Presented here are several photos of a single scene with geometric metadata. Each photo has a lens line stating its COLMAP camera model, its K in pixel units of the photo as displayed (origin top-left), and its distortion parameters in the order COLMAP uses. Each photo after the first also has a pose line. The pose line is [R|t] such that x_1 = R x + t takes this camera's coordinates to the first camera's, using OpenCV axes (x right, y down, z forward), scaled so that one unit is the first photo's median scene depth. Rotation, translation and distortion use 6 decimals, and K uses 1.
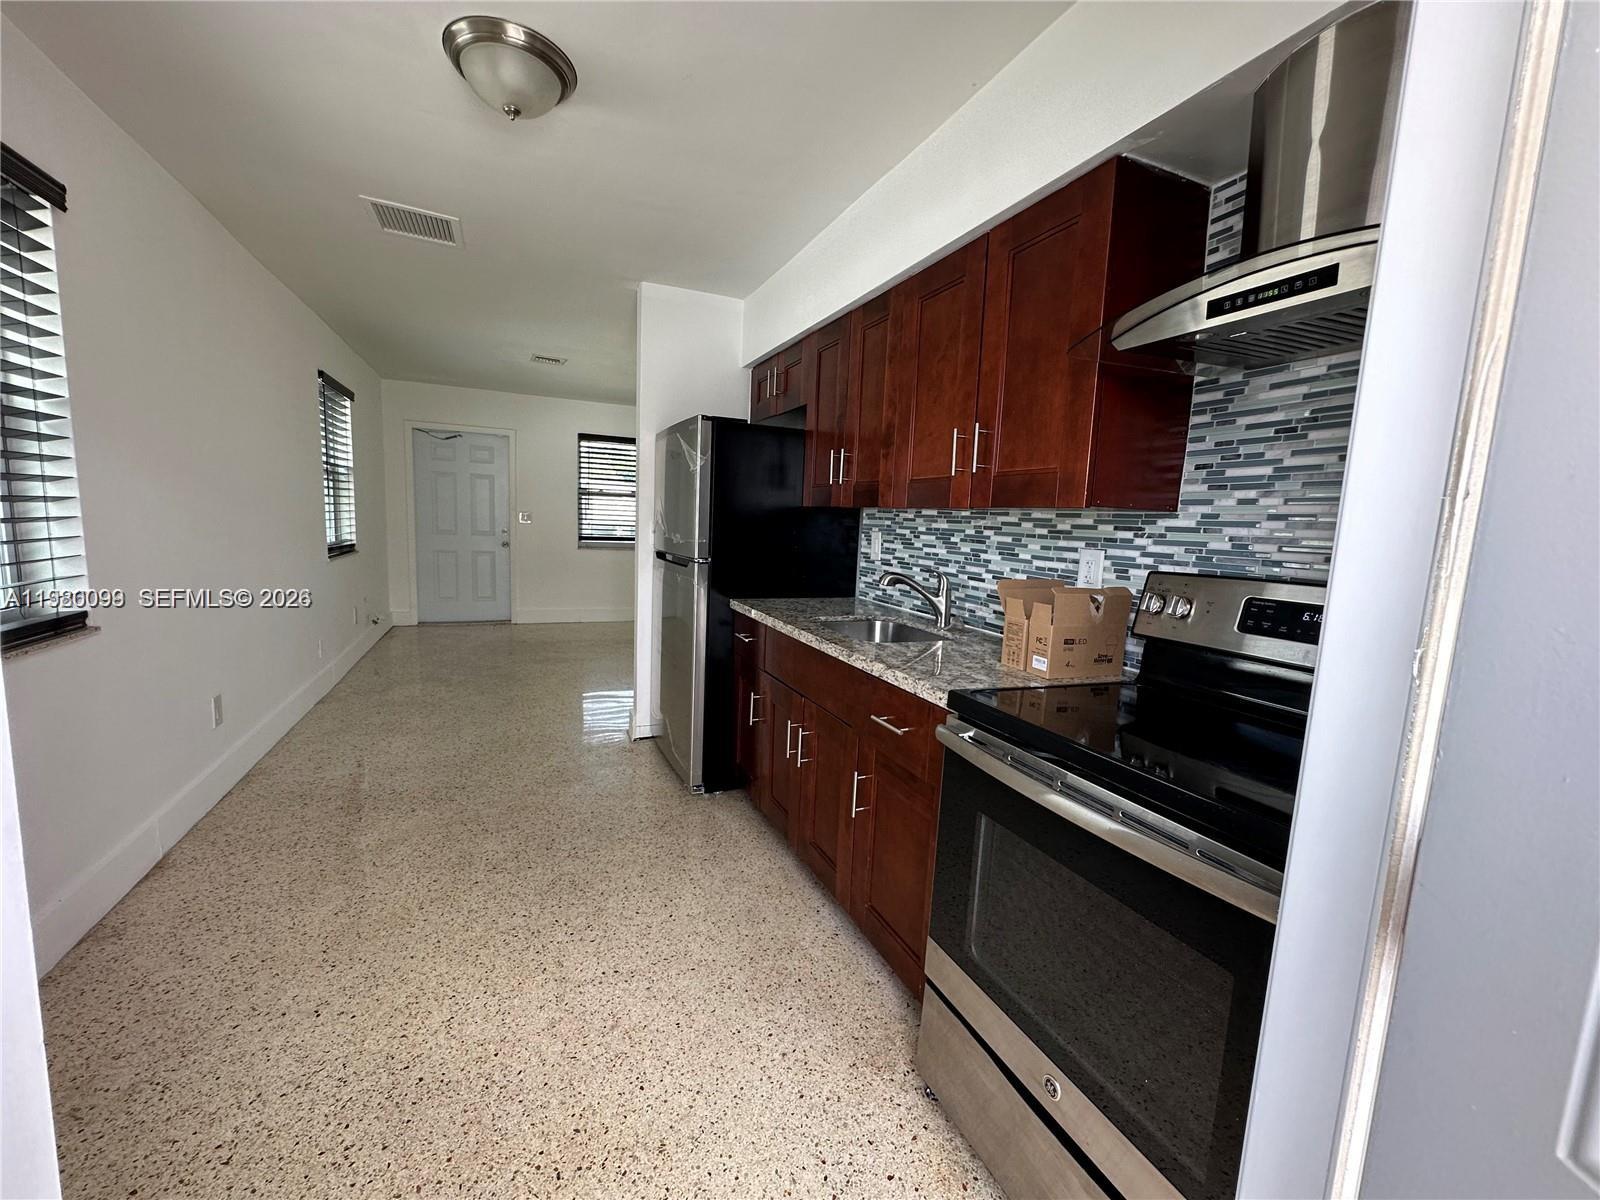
lens RADIAL K [[641.0, 0, 800.0], [0, 641.0, 600.0], [0, 0, 1]] dist [-0.002143, 0.000230]
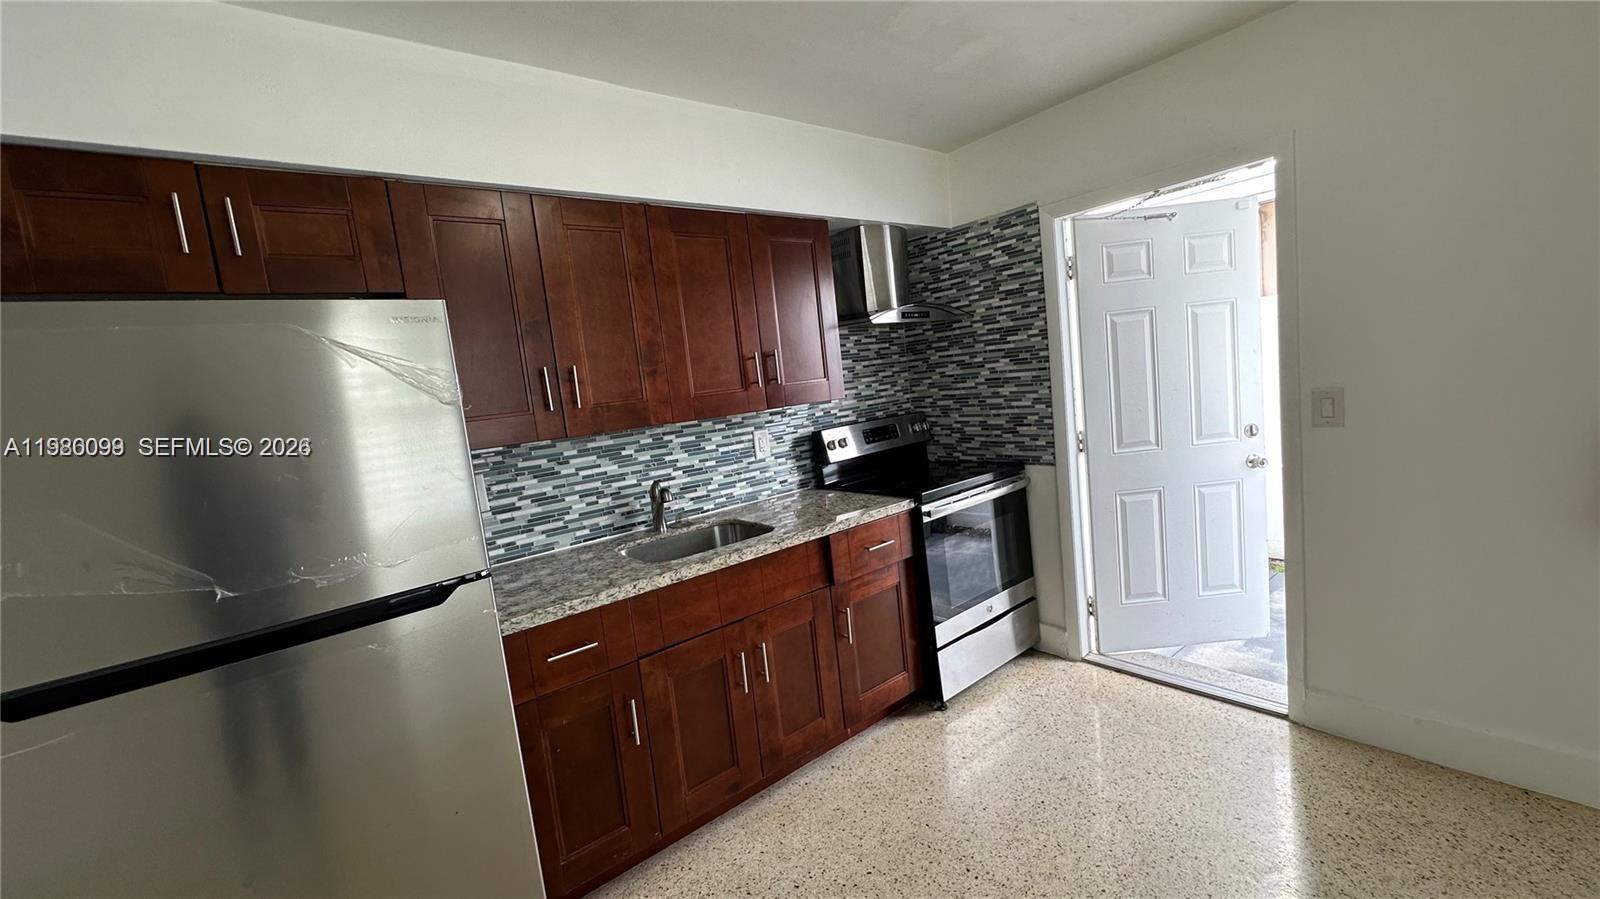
lens RADIAL K [[641.8, 0, 800.0], [0, 641.8, 449.5], [0, 0, 1]] dist [-0.004510, 0.001237]
pose [[-0.266064, -0.121118, 0.956316, -0.887424], [0.215483, 0.959497, 0.181472, -0.244527], [-0.939562, 0.254353, -0.229189, 1.050692]]
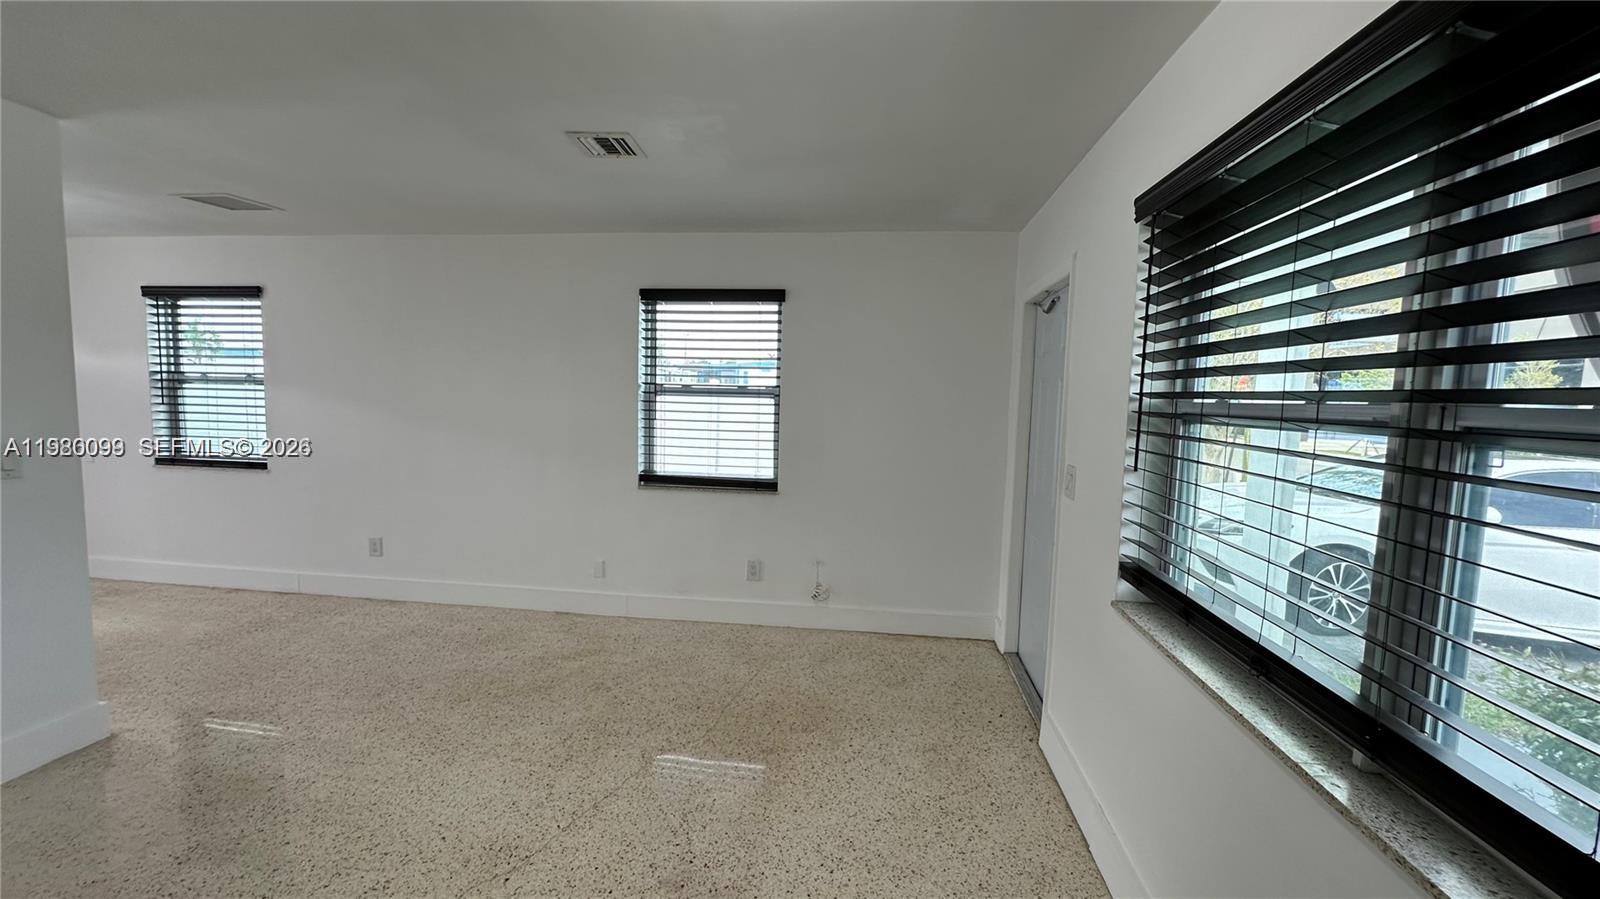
lens RADIAL K [[641.8, 0, 800.0], [0, 641.8, 449.5], [0, 0, 1]] dist [-0.004510, 0.001237]
pose [[-0.510752, 0.017831, -0.859543, -0.089389], [-0.155835, 0.981303, 0.112956, -0.508624], [0.845487, 0.191640, -0.498424, 3.241712]]
